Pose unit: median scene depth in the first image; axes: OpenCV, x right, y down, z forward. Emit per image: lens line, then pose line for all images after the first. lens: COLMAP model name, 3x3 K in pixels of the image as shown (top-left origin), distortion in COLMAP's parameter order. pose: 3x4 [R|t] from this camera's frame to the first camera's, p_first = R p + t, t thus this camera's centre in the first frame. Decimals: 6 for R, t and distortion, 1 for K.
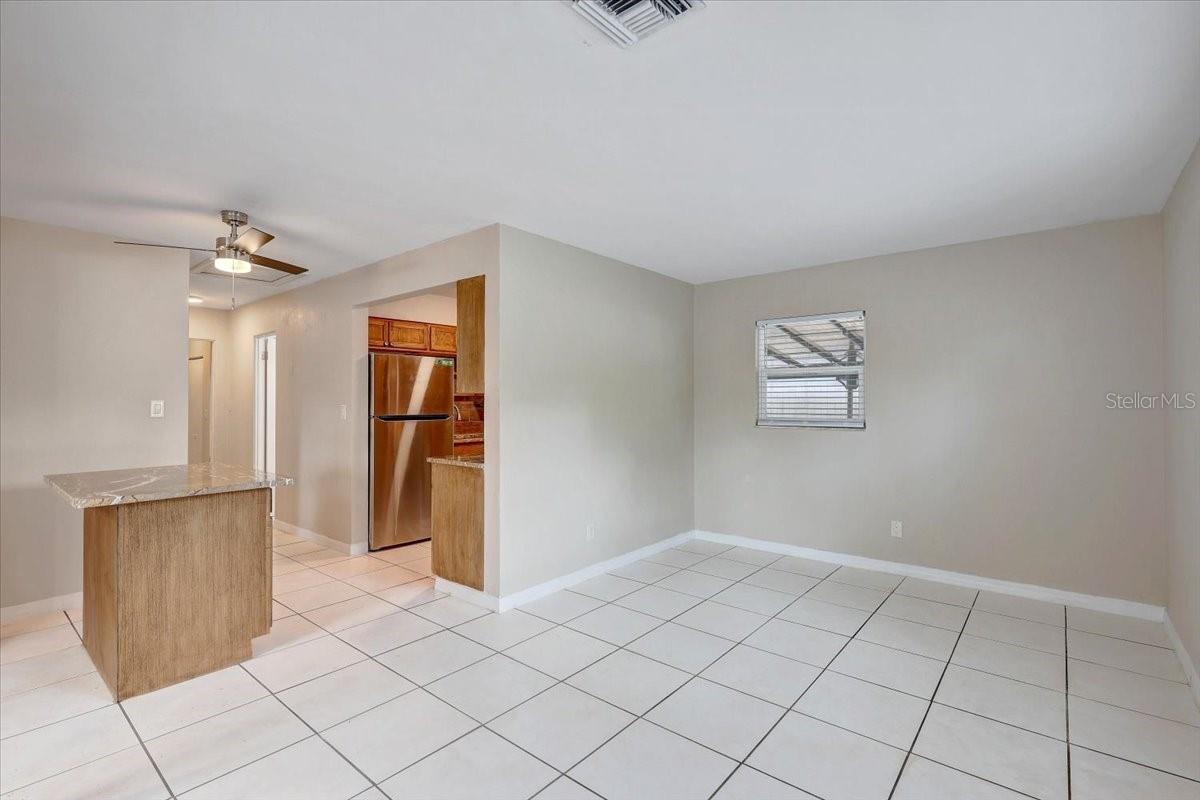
lens RADIAL K [[550.4, 0, 600.4], [0, 550.4, 396.3], [0, 0, 1]] dist [0.000406, -0.000290]
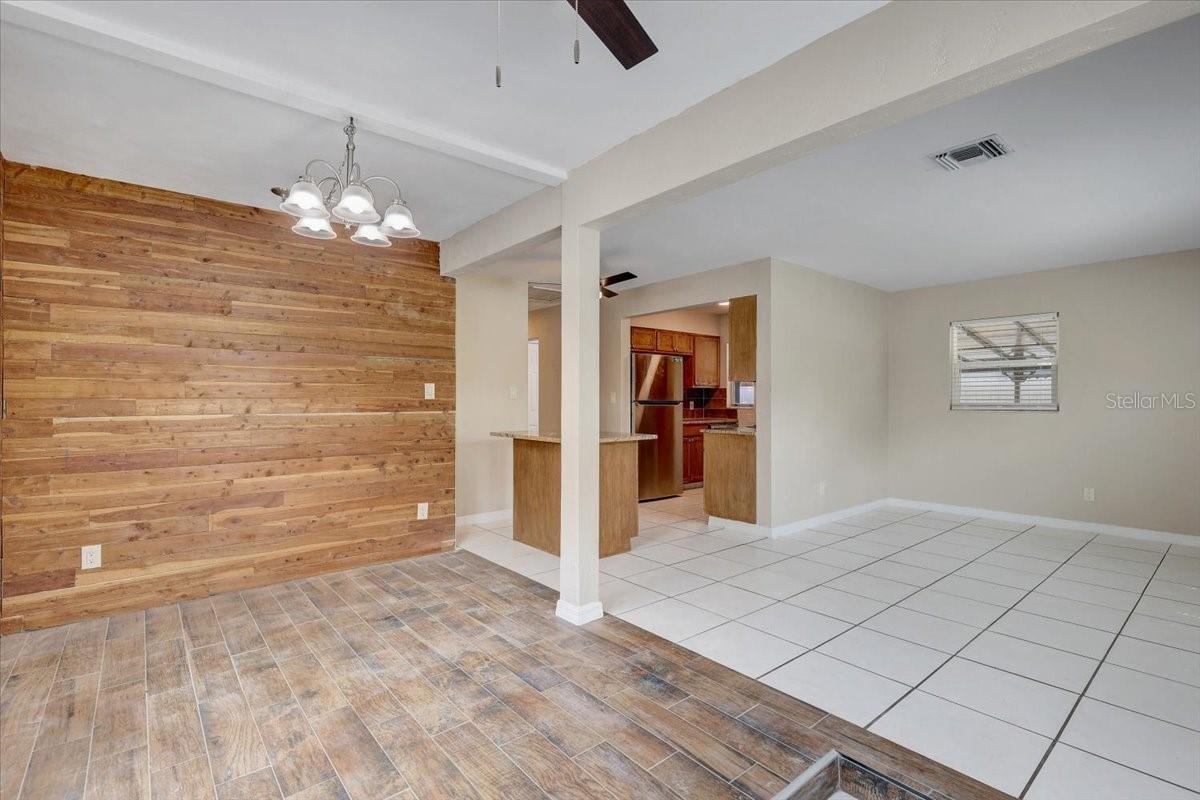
lens RADIAL K [[550.4, 0, 601.4], [0, 550.4, 398.6], [0, 0, 1]] dist [0.000406, -0.000290]
pose [[0.985376, 0.002648, -0.170376, -0.306800], [-0.001602, 0.999979, 0.006277, 0.026430], [0.170389, -0.005912, 0.985359, -0.364599]]
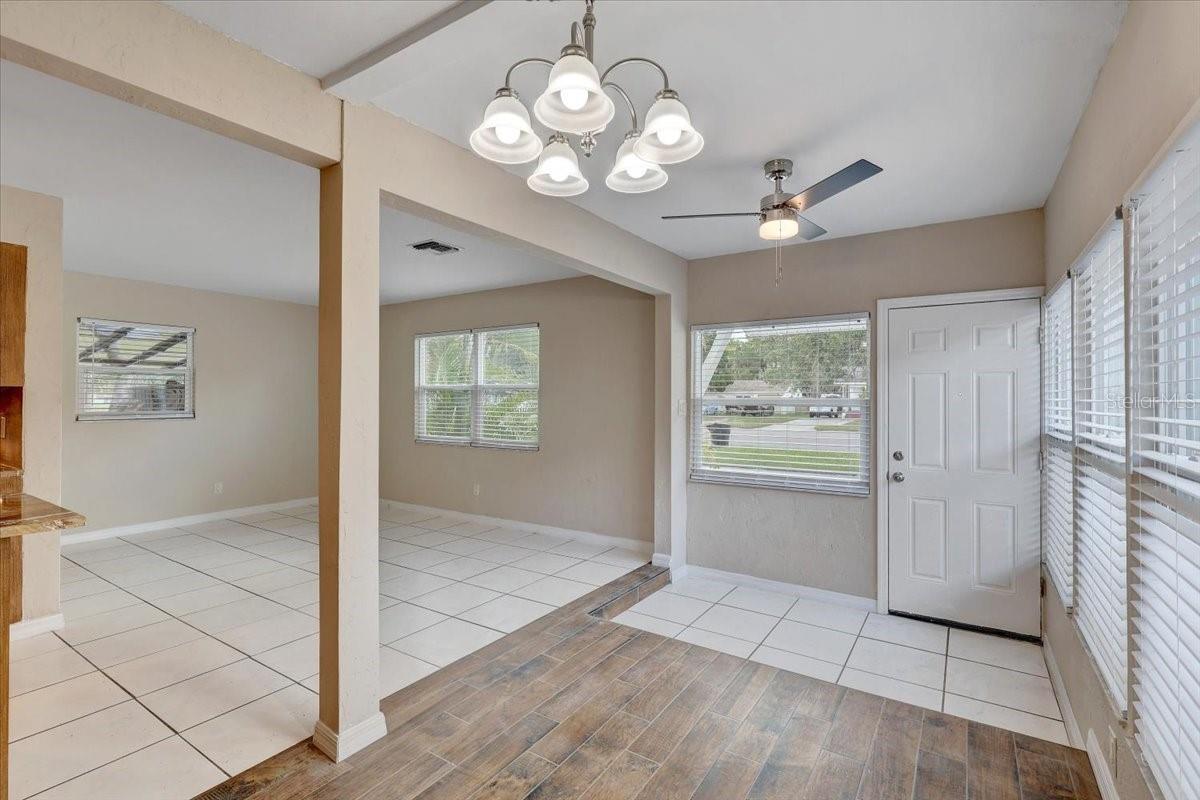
lens RADIAL K [[550.4, 0, 611.5], [0, 550.4, 397.1], [0, 0, 1]] dist [0.000406, -0.000290]
pose [[-0.131695, 0.004834, 0.991278, -1.002041], [-0.013056, 0.999893, -0.006611, 0.003621], [-0.991204, -0.013813, -0.131618, 0.185603]]
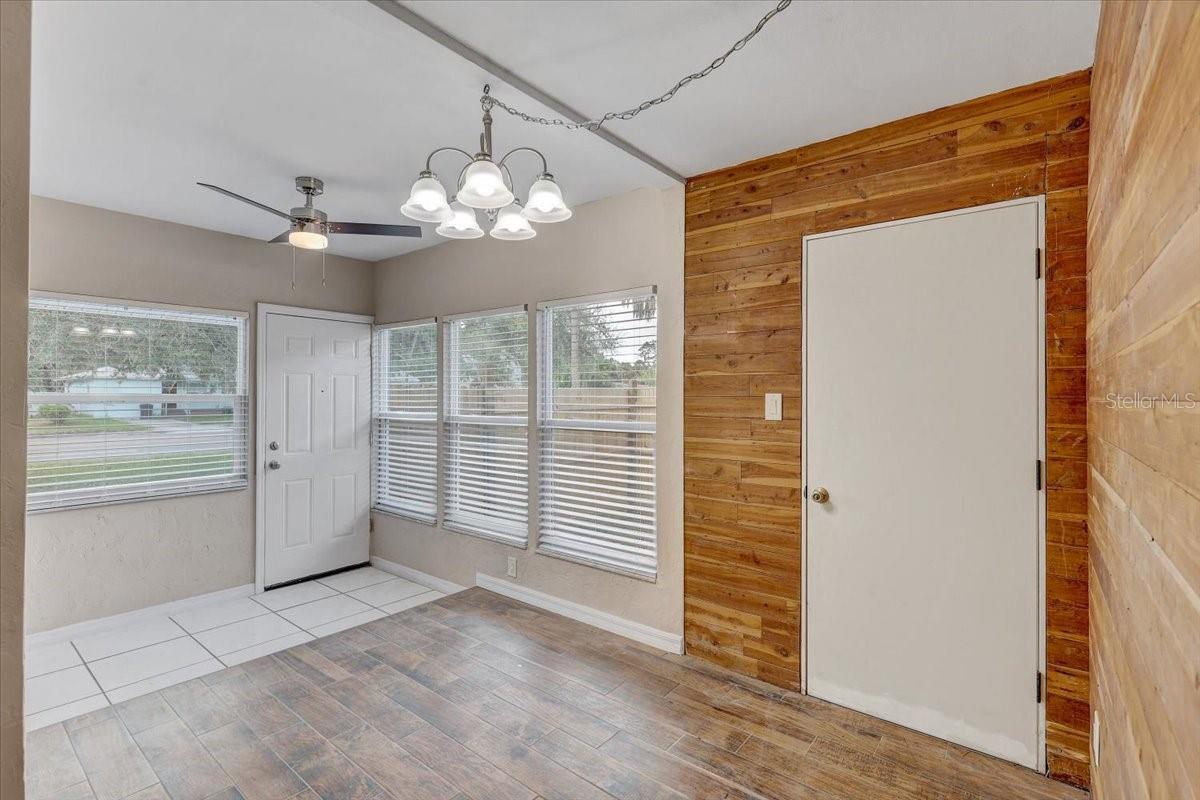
lens RADIAL K [[550.4, 0, 607.7], [0, 550.4, 390.1], [0, 0, 1]] dist [0.000406, -0.000290]
pose [[-0.999417, 0.002770, -0.034043, -0.749673], [0.003357, 0.999846, -0.017206, 0.004819], [0.033990, -0.017310, -0.999272, 0.627542]]
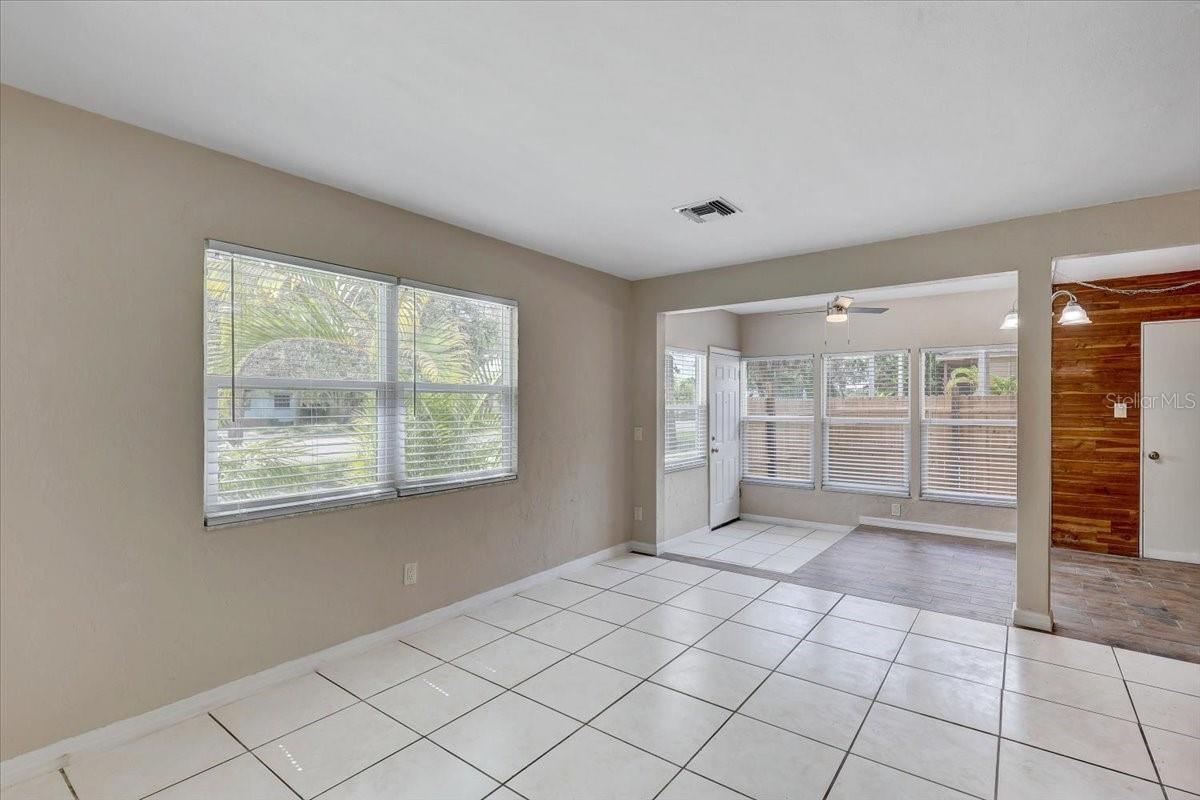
lens RADIAL K [[550.4, 0, 600.9], [0, 550.4, 405.3], [0, 0, 1]] dist [0.000406, -0.000290]
pose [[-0.998602, 0.004893, -0.052628, 0.218358], [0.005329, 0.999953, -0.008155, 0.006084], [0.052585, -0.008424, -0.998581, 1.136673]]
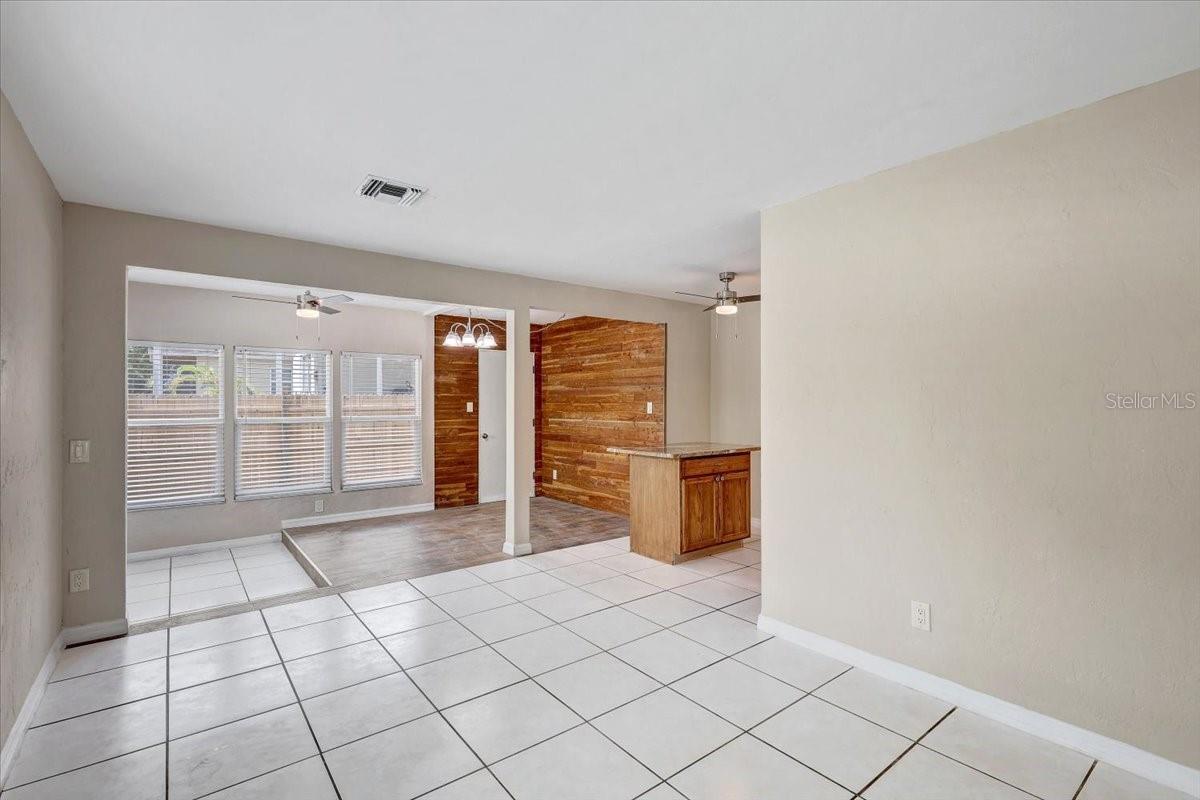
lens RADIAL K [[550.4, 0, 604.0], [0, 550.4, 401.5], [0, 0, 1]] dist [0.000406, -0.000290]
pose [[-0.199803, 0.004426, -0.979826, 0.668187], [0.012735, 0.999917, 0.001920, -0.002106], [0.979753, -0.012094, -0.199842, 0.781111]]
